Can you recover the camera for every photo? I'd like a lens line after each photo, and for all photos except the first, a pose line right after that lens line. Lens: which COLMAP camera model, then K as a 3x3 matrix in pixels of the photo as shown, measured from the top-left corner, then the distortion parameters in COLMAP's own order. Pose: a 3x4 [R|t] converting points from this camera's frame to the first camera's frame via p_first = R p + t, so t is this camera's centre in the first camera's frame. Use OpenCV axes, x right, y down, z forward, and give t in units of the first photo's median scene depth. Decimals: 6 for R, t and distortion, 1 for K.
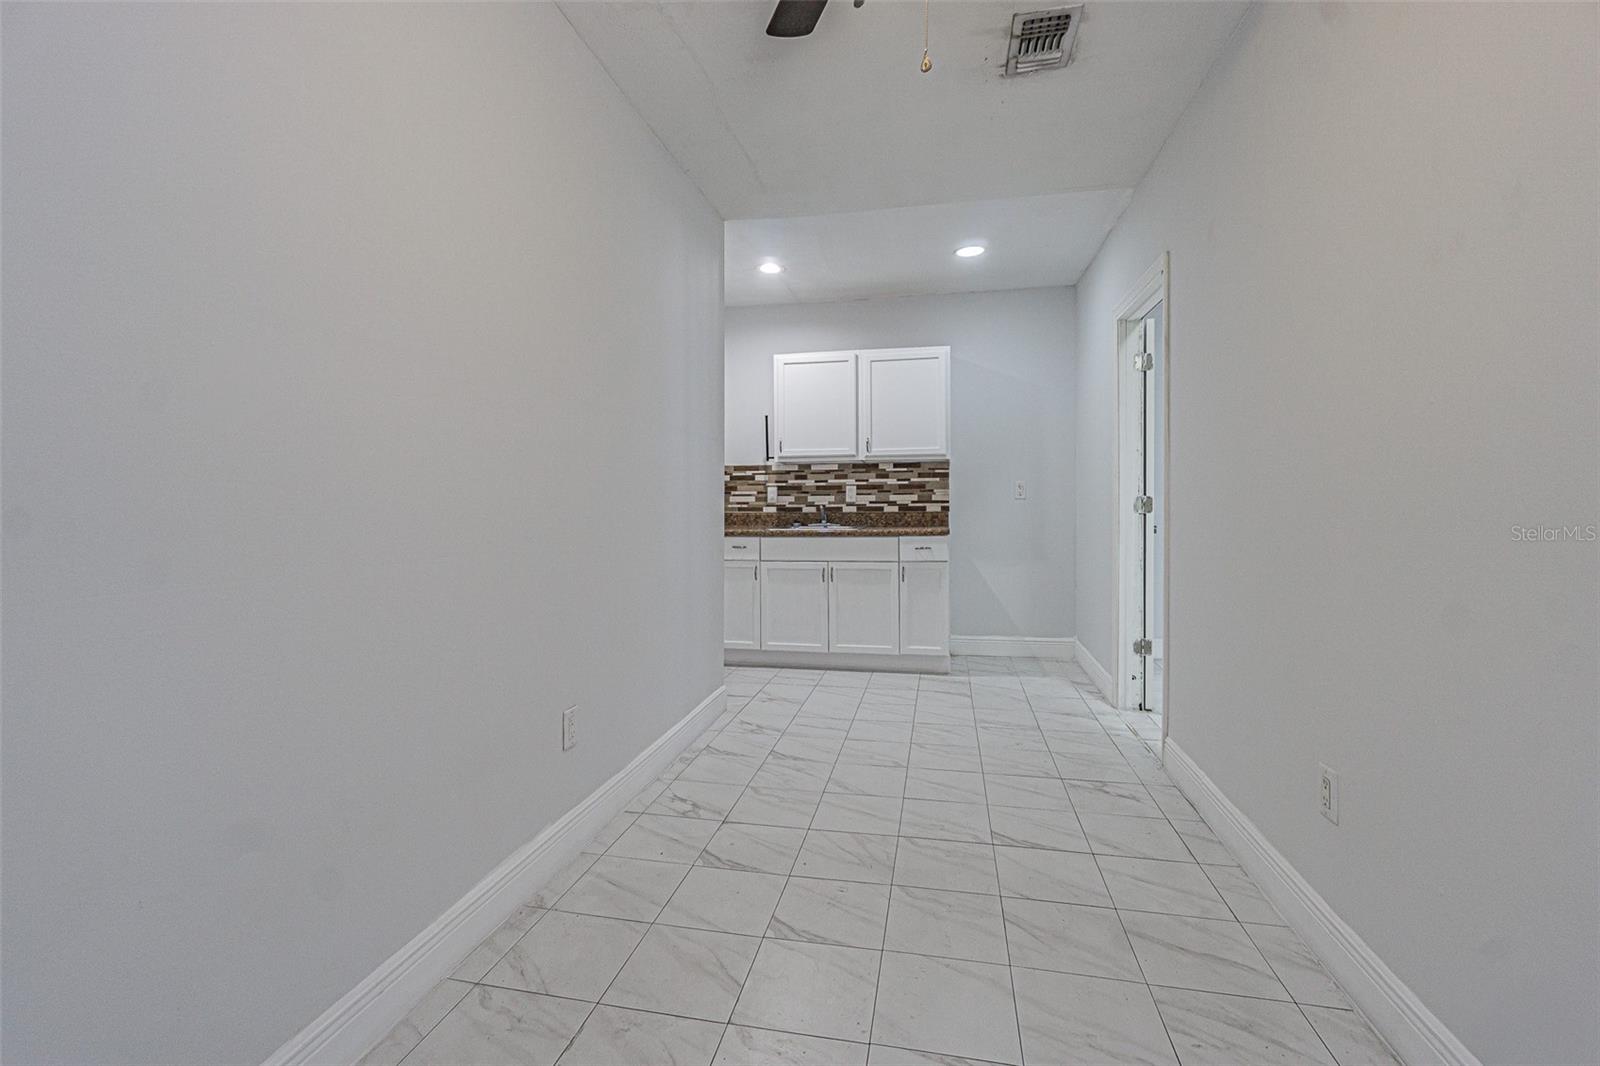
lens RADIAL K [[699.0, 0, 797.9], [0, 699.0, 525.2], [0, 0, 1]] dist [-0.029105, 0.011915]
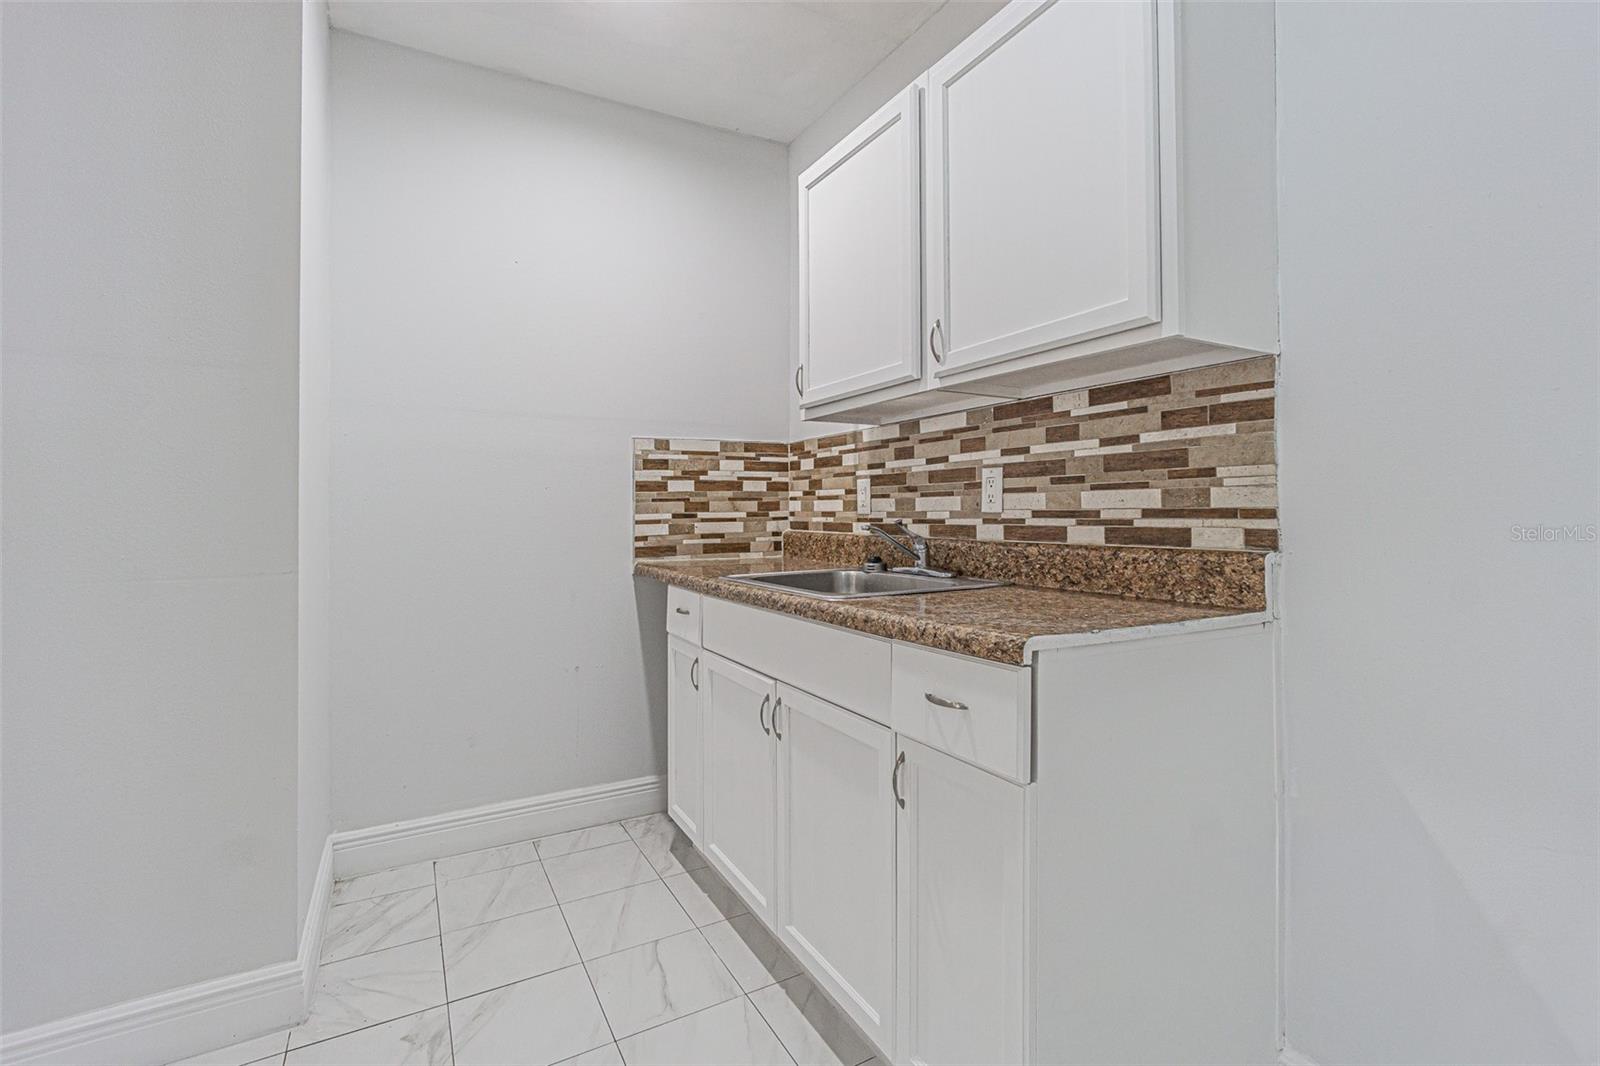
lens RADIAL K [[699.0, 0, 841.4], [0, 699.0, 511.2], [0, 0, 1]] dist [-0.029105, 0.011915]
pose [[0.649769, 0.002862, -0.760126, 0.301377], [-0.026203, 0.999483, -0.018636, -0.025178], [0.759680, 0.032027, 0.649508, 0.707317]]
